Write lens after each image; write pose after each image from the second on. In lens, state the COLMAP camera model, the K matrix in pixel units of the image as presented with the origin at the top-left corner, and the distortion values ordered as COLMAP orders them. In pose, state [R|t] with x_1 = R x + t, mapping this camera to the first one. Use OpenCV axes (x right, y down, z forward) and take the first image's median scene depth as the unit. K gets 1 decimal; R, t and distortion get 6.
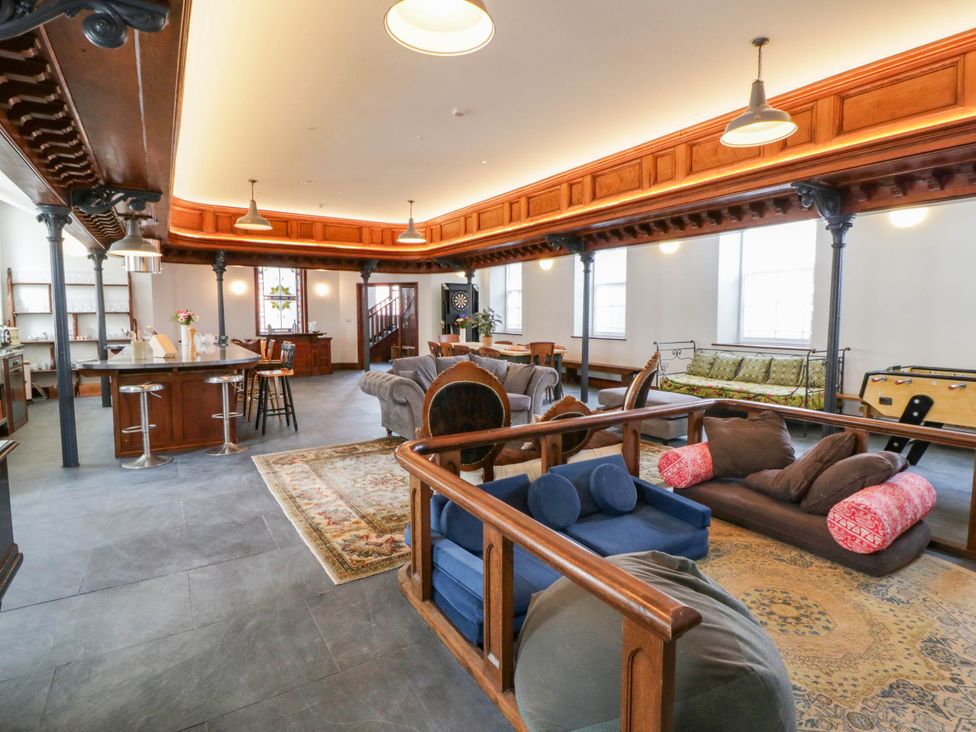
lens RADIAL K [[515.0, 0, 502.2], [0, 515.0, 357.2], [0, 0, 1]] dist [0.000529, -0.007514]
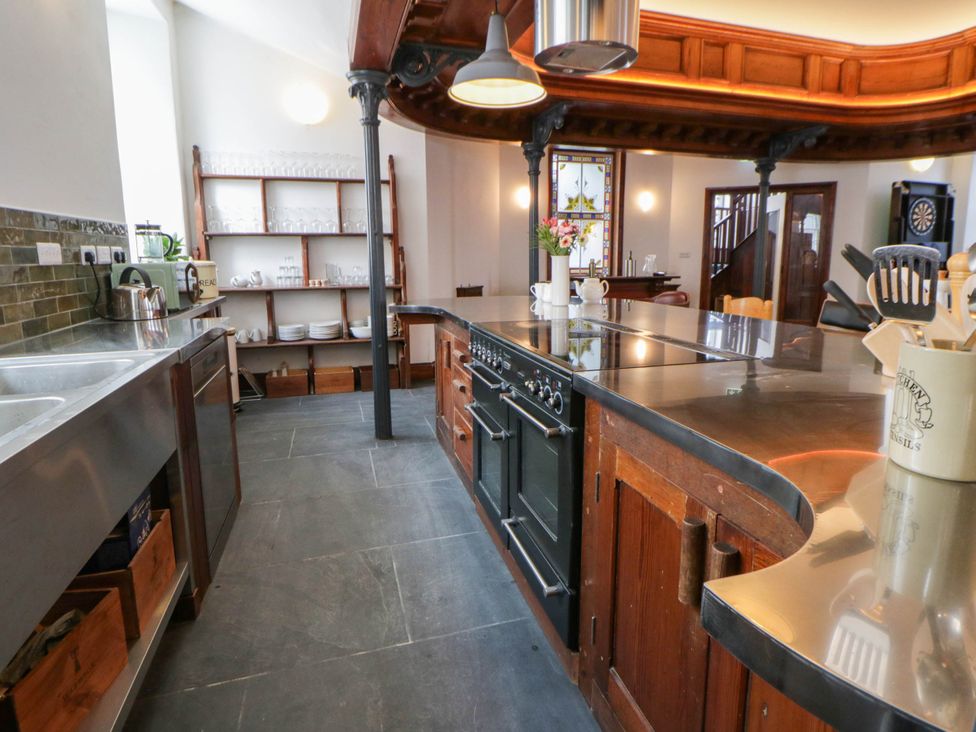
lens RADIAL K [[550.6, 0, 514.0], [0, 550.6, 346.4], [0, 0, 1]] dist [0.000278, -0.000368]
pose [[0.965444, 0.044280, -0.256822, -0.378659], [-0.022555, 0.995959, 0.086927, -0.020754], [0.259634, -0.078131, 0.962541, 0.401943]]
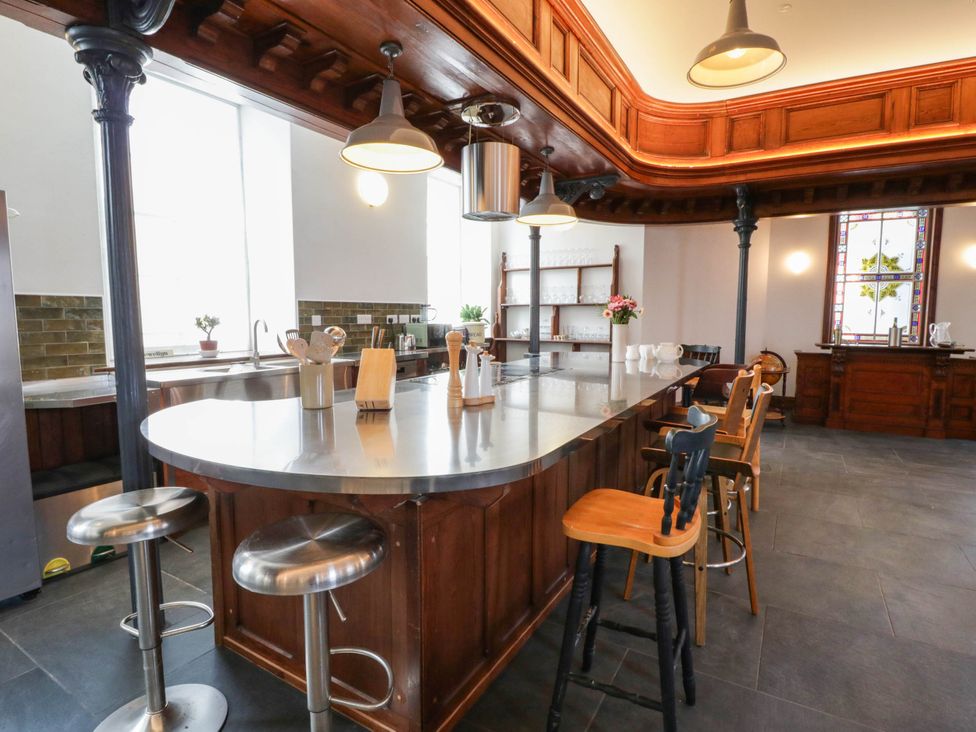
lens RADIAL K [[515.0, 0, 502.2], [0, 515.0, 357.2], [0, 0, 1]] dist [0.000529, -0.007514]
pose [[0.449607, 0.082035, -0.889451, -0.139149], [-0.077641, 0.995594, 0.052579, -0.033706], [0.889846, 0.045418, 0.453995, 0.463884]]
